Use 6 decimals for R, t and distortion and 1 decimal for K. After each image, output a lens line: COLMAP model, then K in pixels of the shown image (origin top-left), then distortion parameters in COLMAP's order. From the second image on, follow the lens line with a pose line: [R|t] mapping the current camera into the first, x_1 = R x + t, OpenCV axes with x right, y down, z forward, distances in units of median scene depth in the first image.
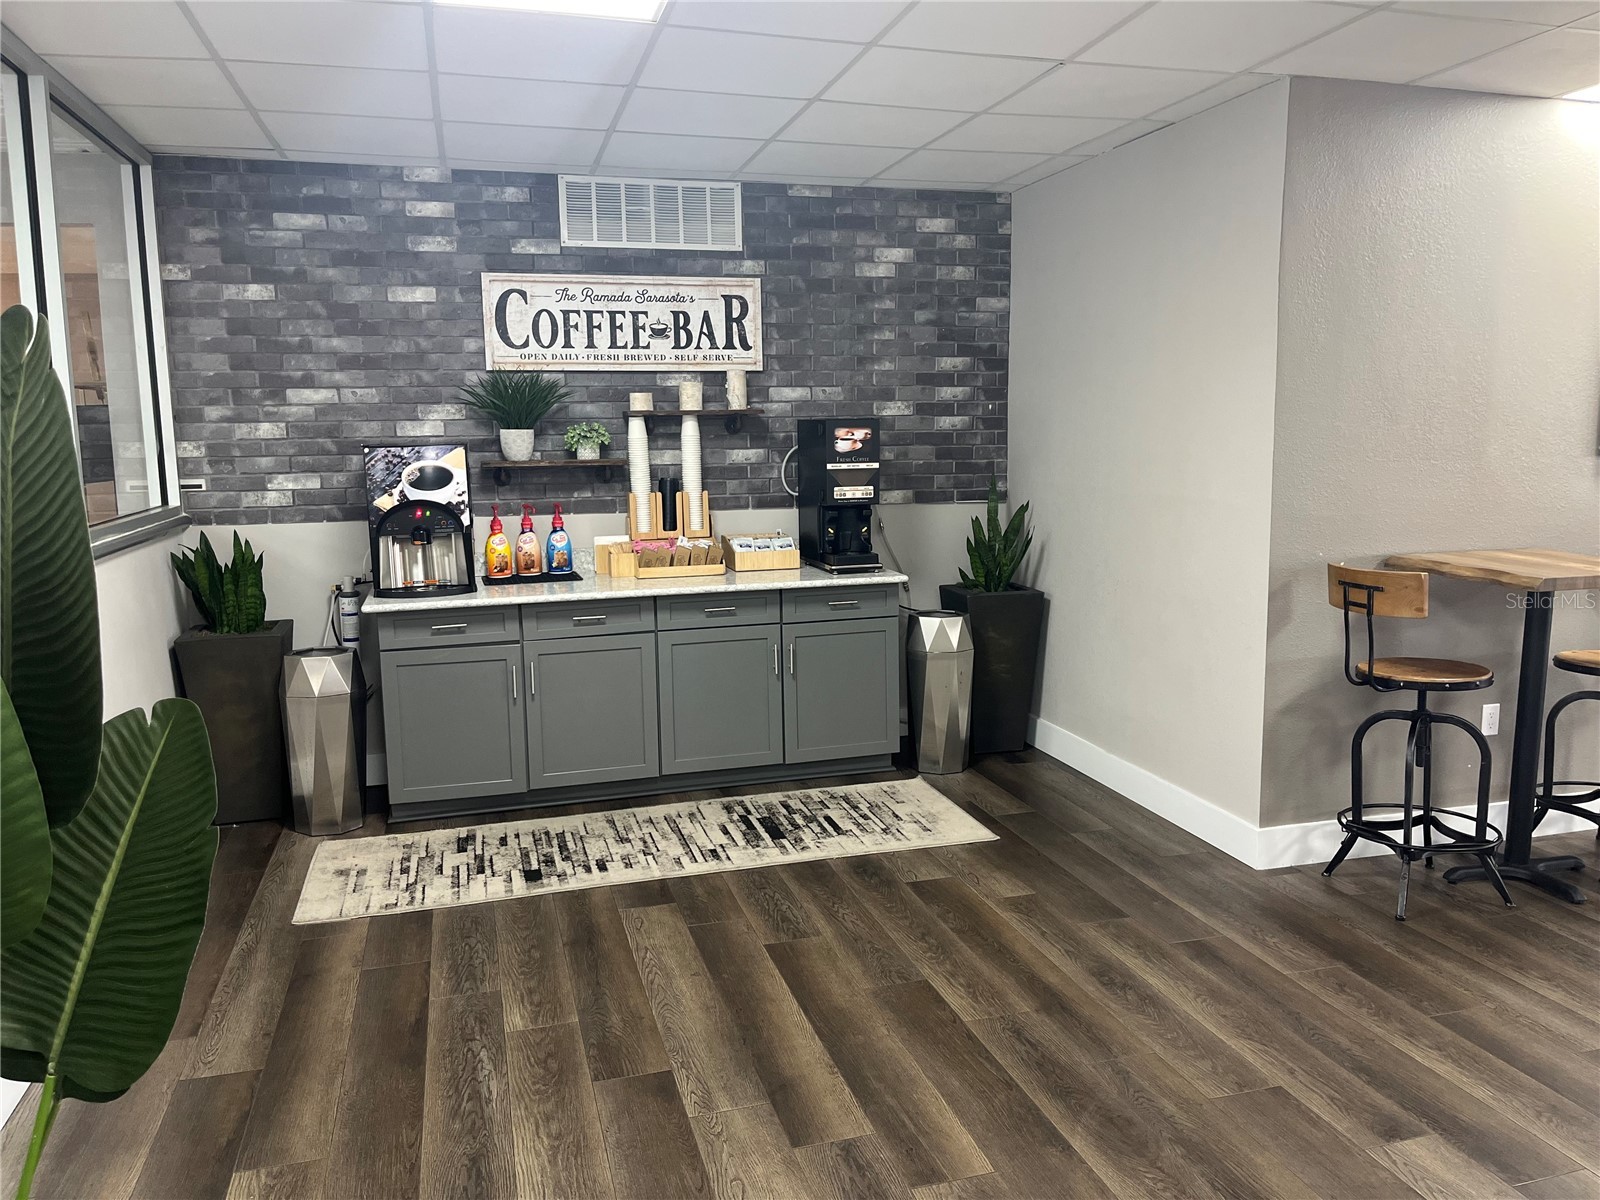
lens RADIAL K [[1207.1, 0, 800.0], [0, 1207.1, 600.0], [0, 0, 1]] dist [0.006857, -0.006856]
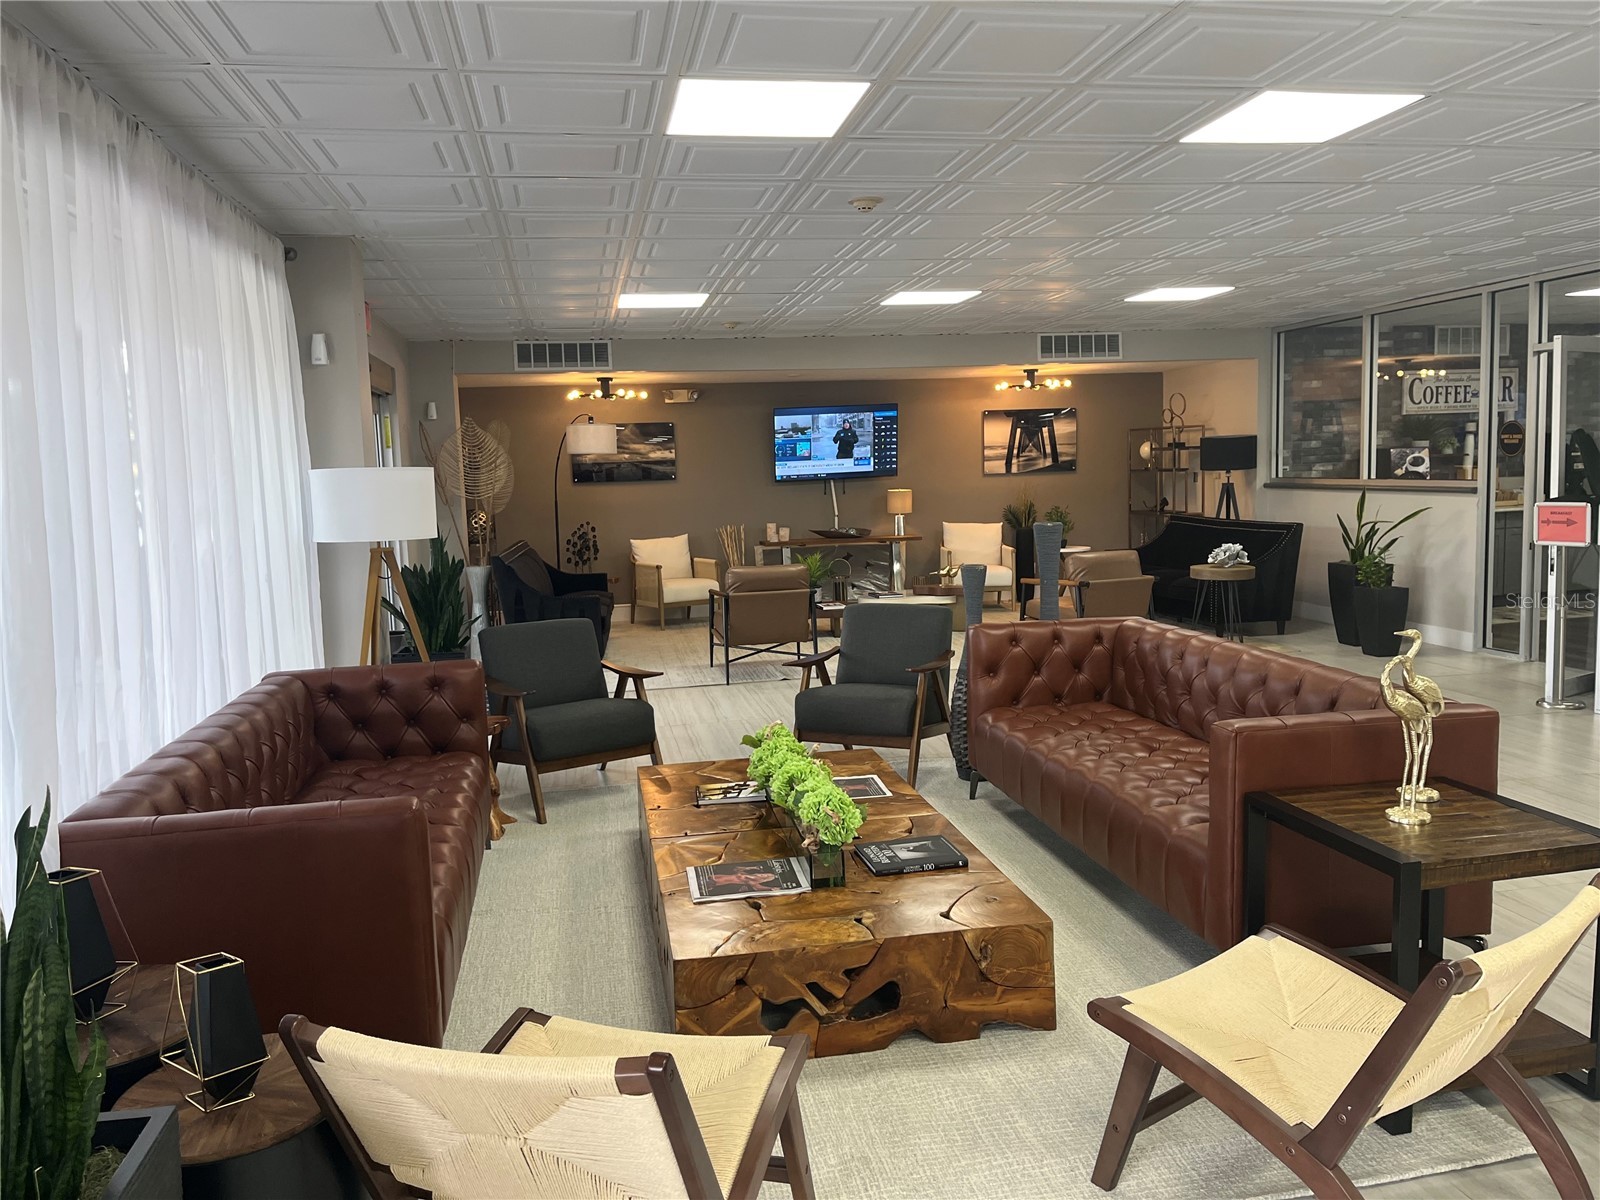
lens RADIAL K [[1207.1, 0, 800.0], [0, 1207.1, 600.0], [0, 0, 1]] dist [0.006857, -0.006856]
pose [[0.994528, -0.013499, -0.103592, -1.153413], [0.010806, 0.999590, -0.026513, 0.199185], [0.103907, 0.025248, 0.994266, -1.329210]]
